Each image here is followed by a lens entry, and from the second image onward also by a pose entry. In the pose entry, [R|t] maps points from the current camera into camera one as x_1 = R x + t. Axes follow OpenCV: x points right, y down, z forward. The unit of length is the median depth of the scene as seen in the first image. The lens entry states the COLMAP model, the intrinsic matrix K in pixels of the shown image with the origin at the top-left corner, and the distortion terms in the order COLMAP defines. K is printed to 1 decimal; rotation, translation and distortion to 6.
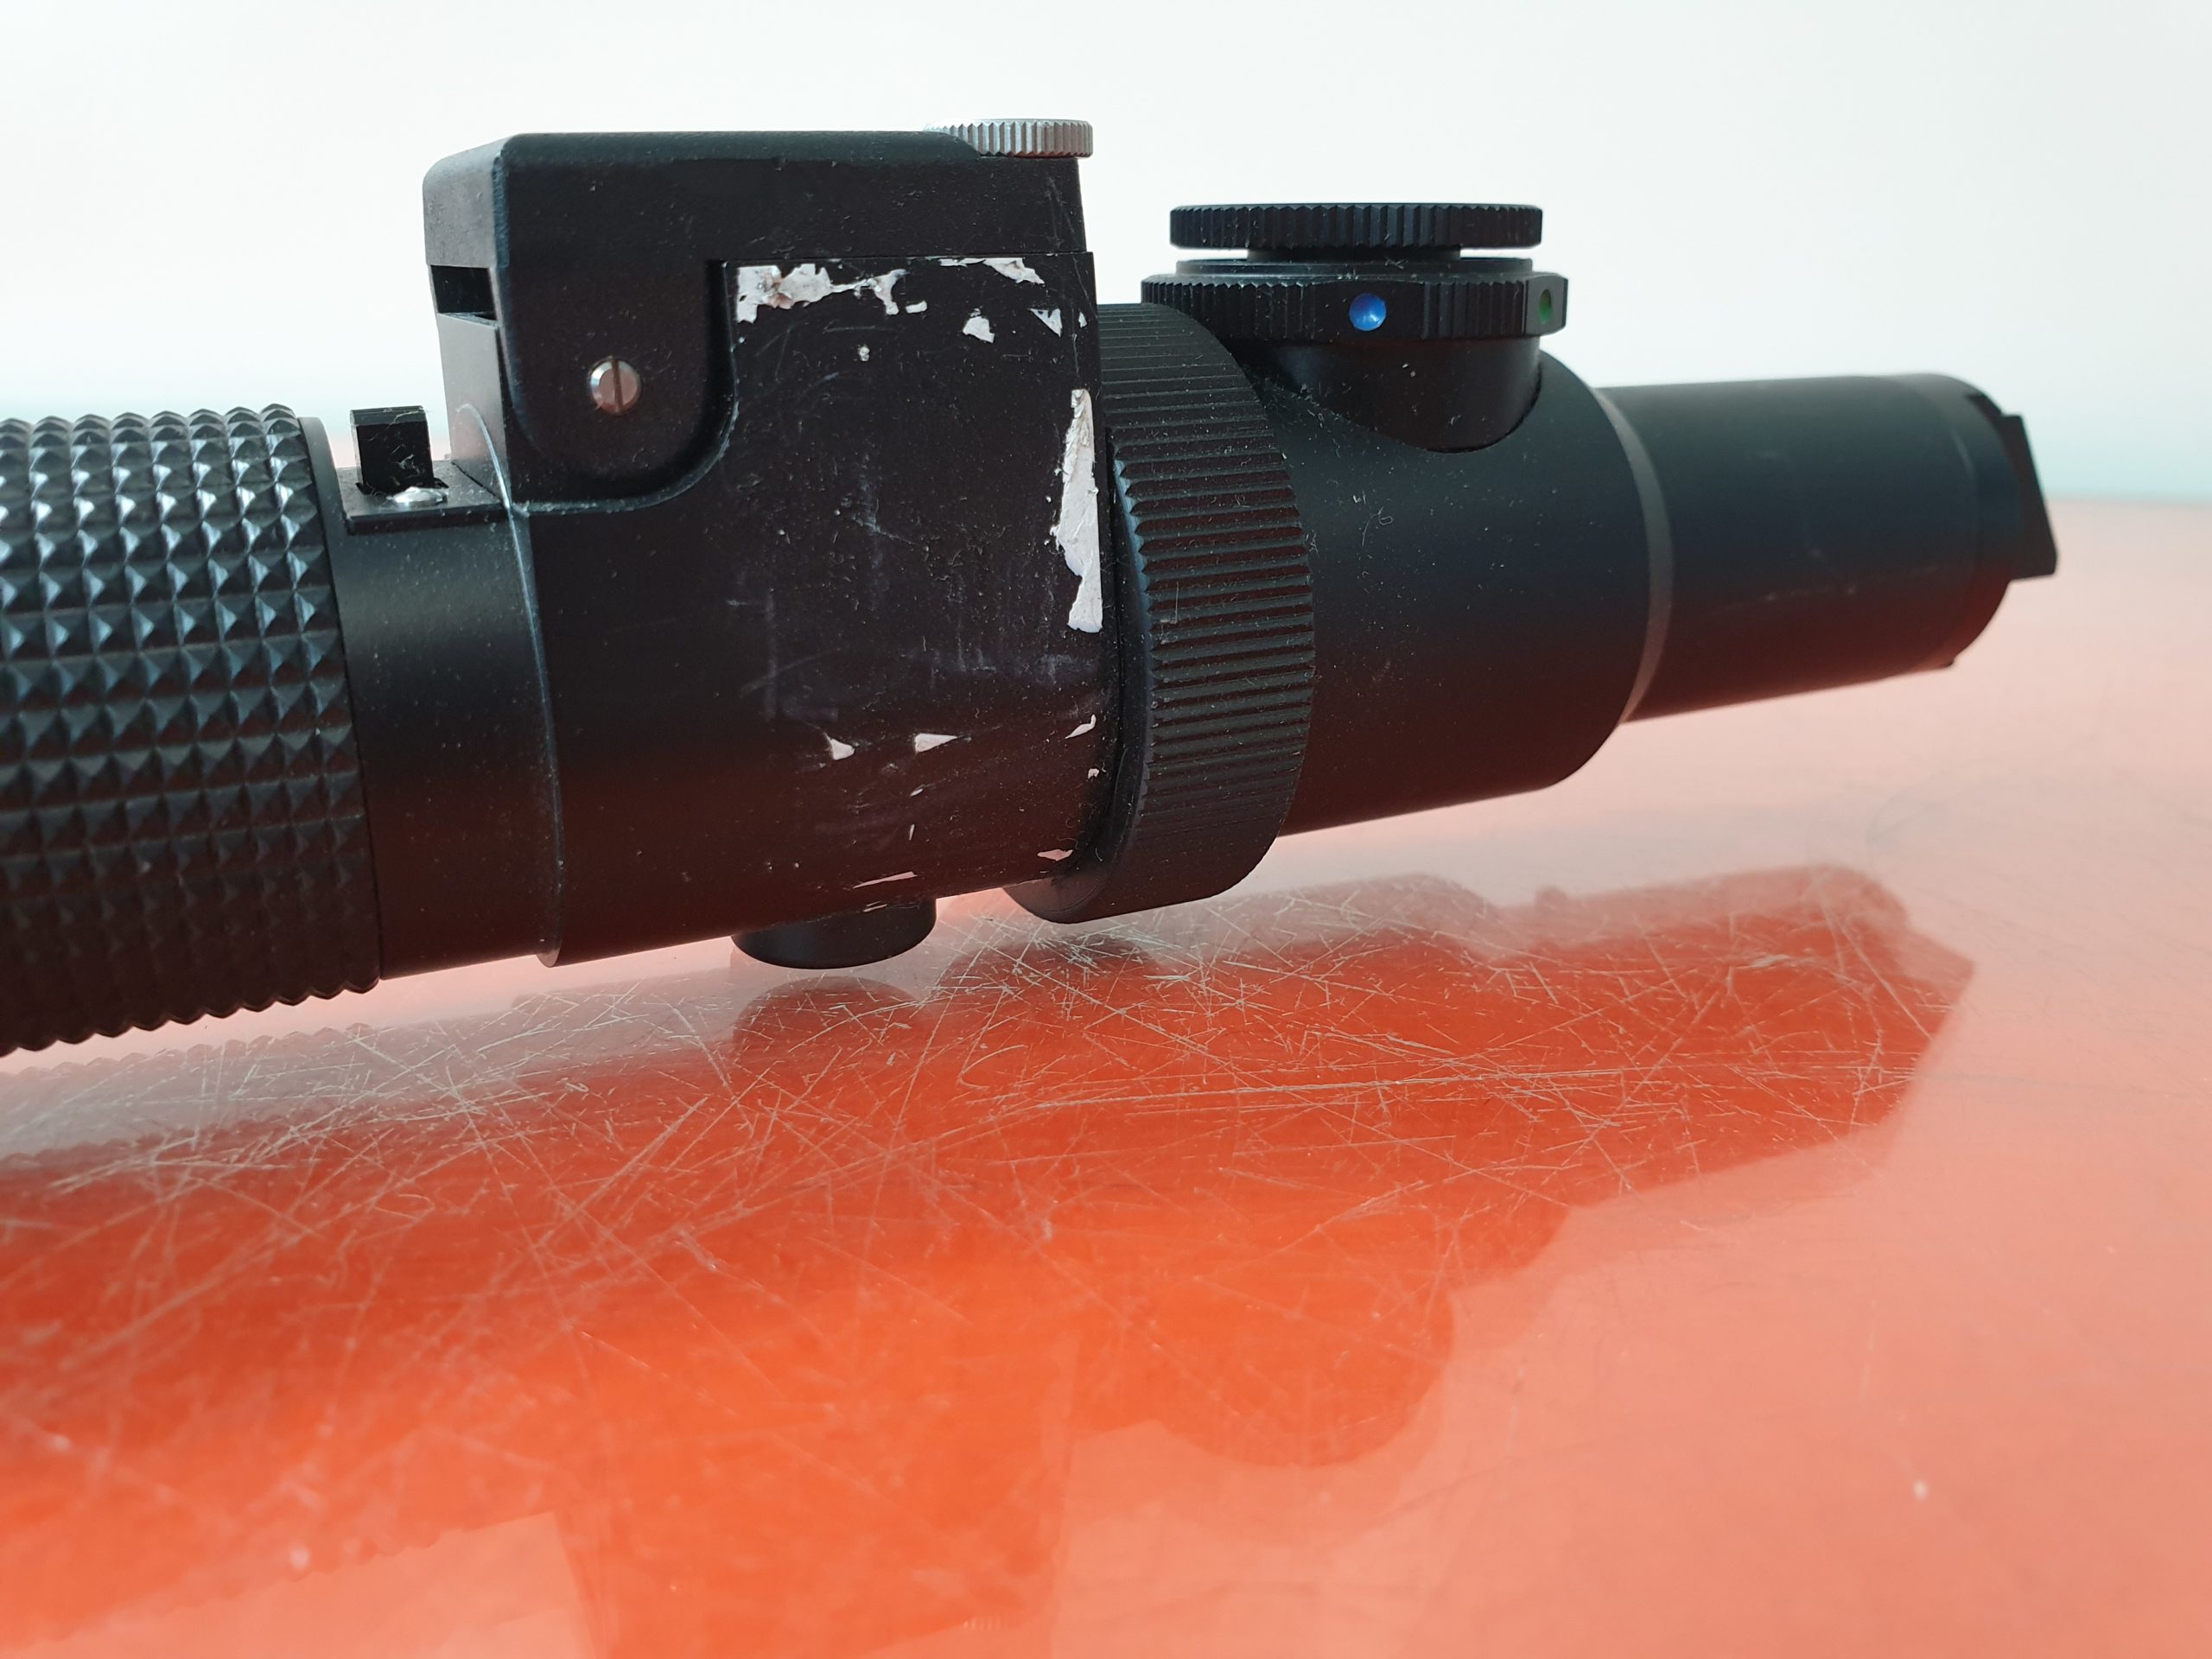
lens RADIAL K [[1627.7, 0, 1115.0], [0, 1627.7, 829.6], [0, 0, 1]] dist [0.010114, 0.001488]
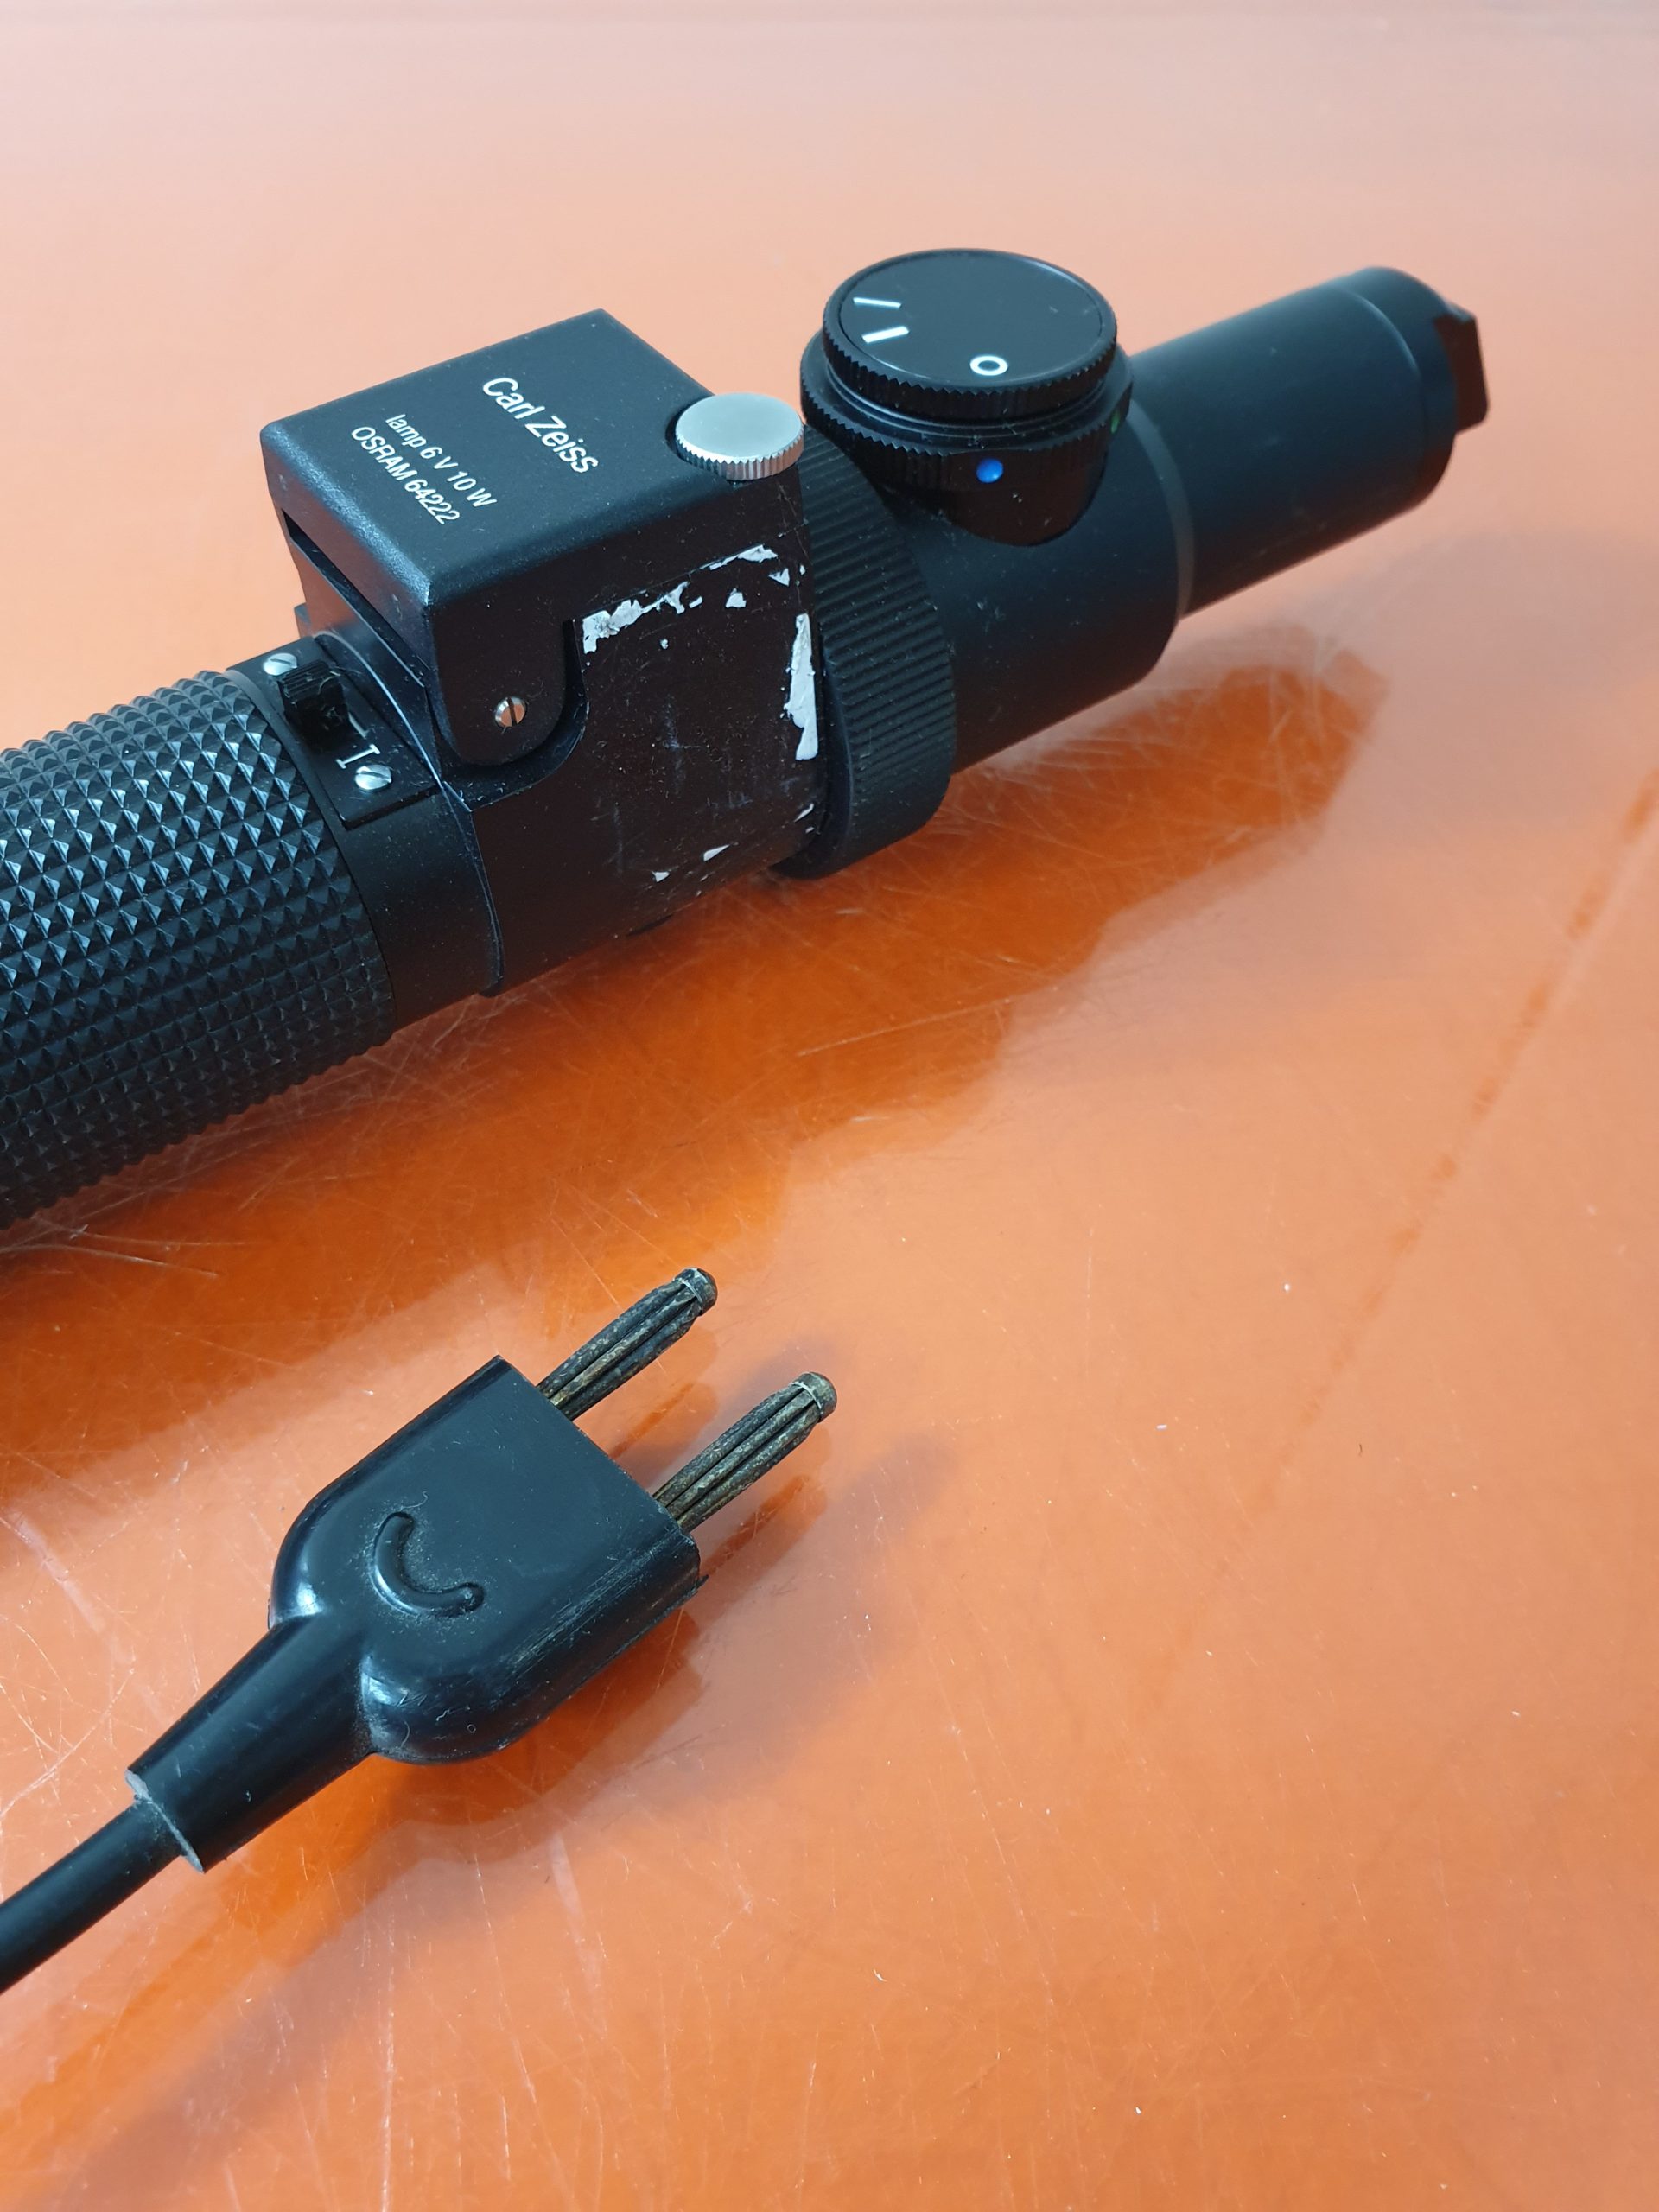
lens RADIAL K [[1627.7, 0, 824.0], [0, 1627.7, 1107.3], [0, 0, 1]] dist [0.010114, 0.001488]
pose [[0.986179, -0.126460, 0.107049, -0.211942], [0.052010, 0.849720, 0.524662, -0.662181], [-0.157311, -0.511843, 0.844553, -0.415198]]
